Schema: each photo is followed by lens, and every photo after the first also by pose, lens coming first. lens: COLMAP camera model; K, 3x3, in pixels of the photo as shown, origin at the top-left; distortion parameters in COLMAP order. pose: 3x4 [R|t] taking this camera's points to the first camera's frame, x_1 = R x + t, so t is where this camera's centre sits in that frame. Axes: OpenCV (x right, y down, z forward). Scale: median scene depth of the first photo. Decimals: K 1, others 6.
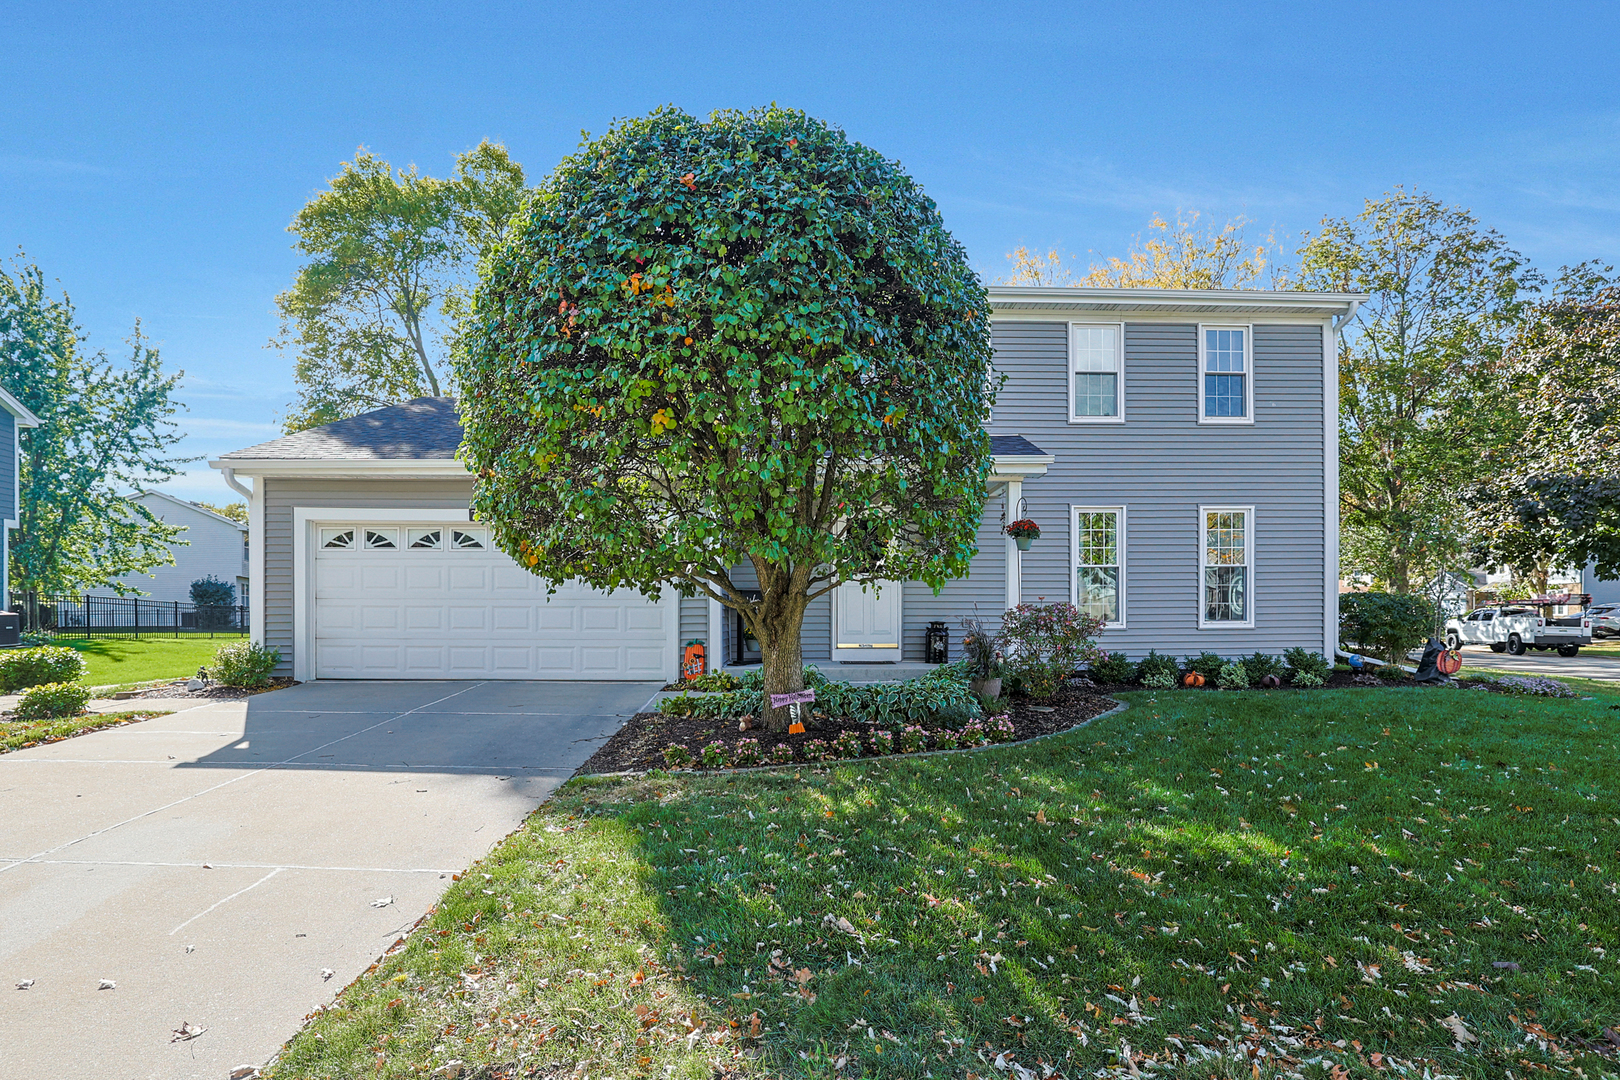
lens RADIAL K [[726.0, 0, 810.3], [0, 726.0, 621.8], [0, 0, 1]] dist [0.001591, 0.000160]
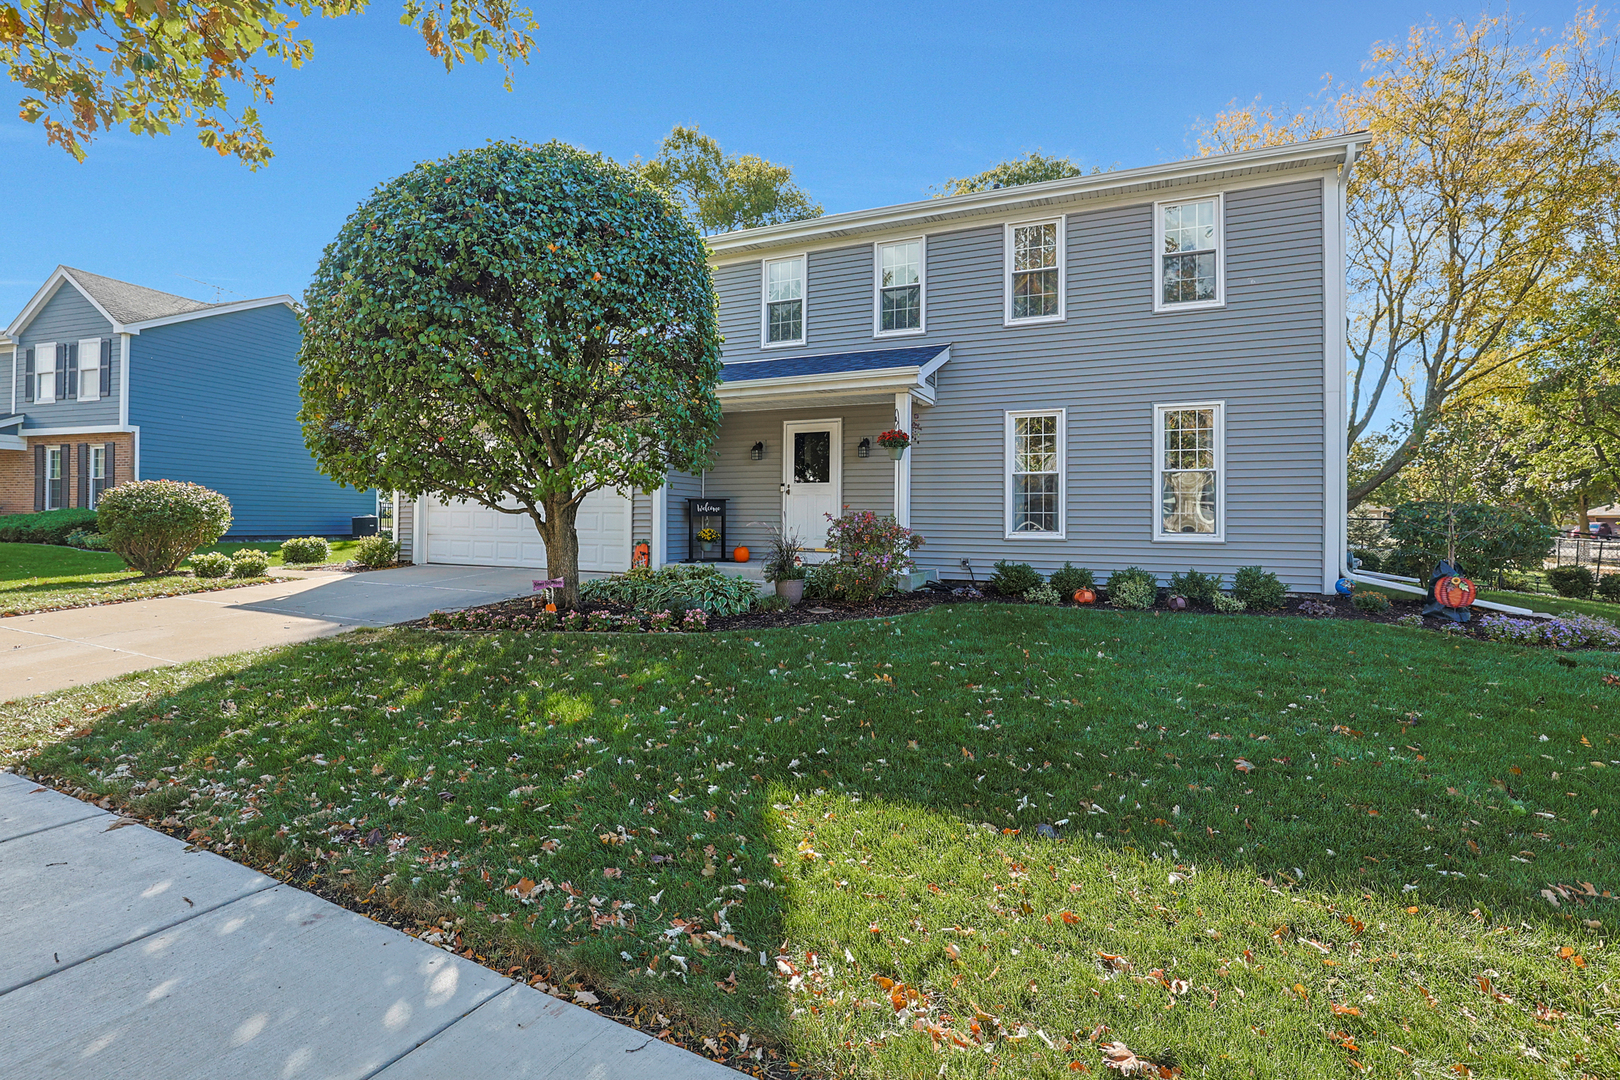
lens RADIAL K [[739.4, 0, 848.6], [0, 739.4, 510.8], [0, 0, 1]] dist [0.016128, 0.000369]
pose [[0.913764, 0.006353, -0.406195, 0.639625], [-0.017300, 0.999579, -0.023284, -0.001032], [0.405876, 0.028304, 0.913490, 0.019414]]
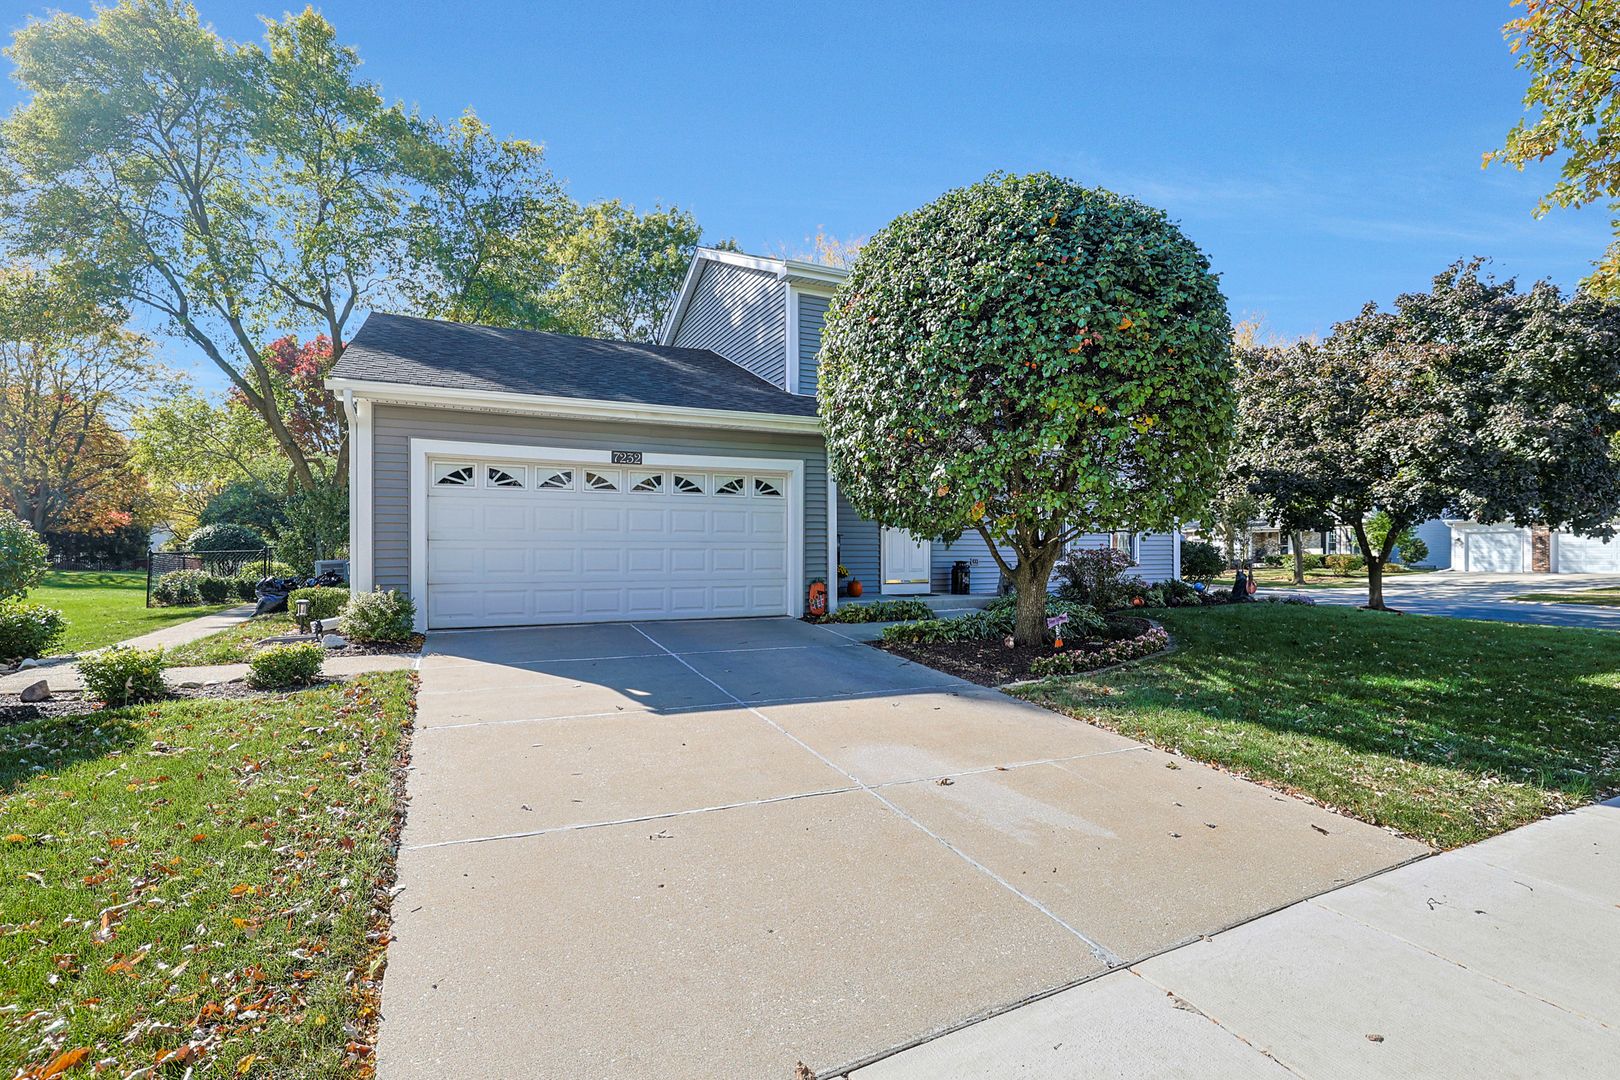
lens RADIAL K [[698.4, 0, 807.0], [0, 698.4, 521.9], [0, 0, 1]] dist [-0.012018, 0.000142]
pose [[0.914700, 0.014737, 0.403866, -0.601108], [0.008078, 0.998469, -0.054729, -0.002961], [-0.404054, 0.053323, 0.913180, 0.018750]]
